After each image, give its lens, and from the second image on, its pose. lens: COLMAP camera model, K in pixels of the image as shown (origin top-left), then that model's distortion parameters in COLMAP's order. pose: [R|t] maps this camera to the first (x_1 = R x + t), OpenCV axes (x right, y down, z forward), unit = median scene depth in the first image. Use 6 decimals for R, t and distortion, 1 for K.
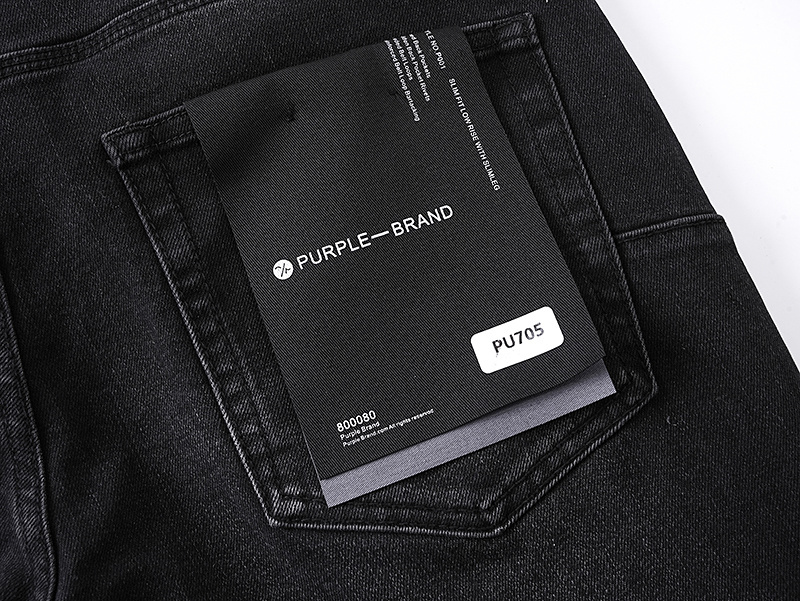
lens RADIAL K [[935.6, 0, 400.0], [0, 935.6, 300.5], [0, 0, 1]] dist [-0.001620, -0.004147]
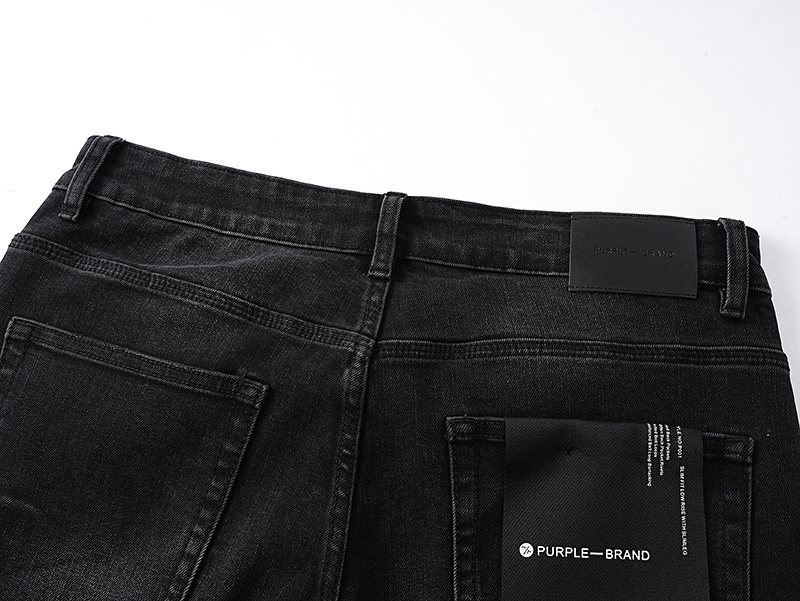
lens RADIAL K [[935.6, 0, 400.0], [0, 935.6, 300.5], [0, 0, 1]] dist [-0.001620, -0.004147]
pose [[0.914124, 0.367929, -0.170312, -0.196569], [-0.377199, 0.925808, -0.024516, -0.281667], [0.148656, 0.086652, 0.985085, -0.520536]]
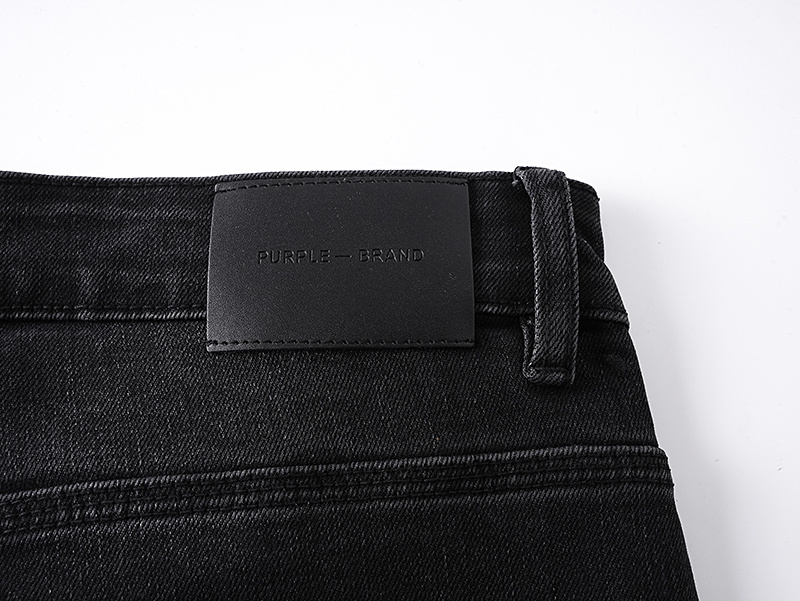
lens RADIAL K [[935.6, 0, 400.0], [0, 935.6, 300.5], [0, 0, 1]] dist [-0.001620, -0.004147]
pose [[0.953776, 0.296460, -0.049220, -0.039759], [-0.295554, 0.955001, 0.024936, -0.548535], [0.054397, -0.009236, 0.998477, 0.364909]]
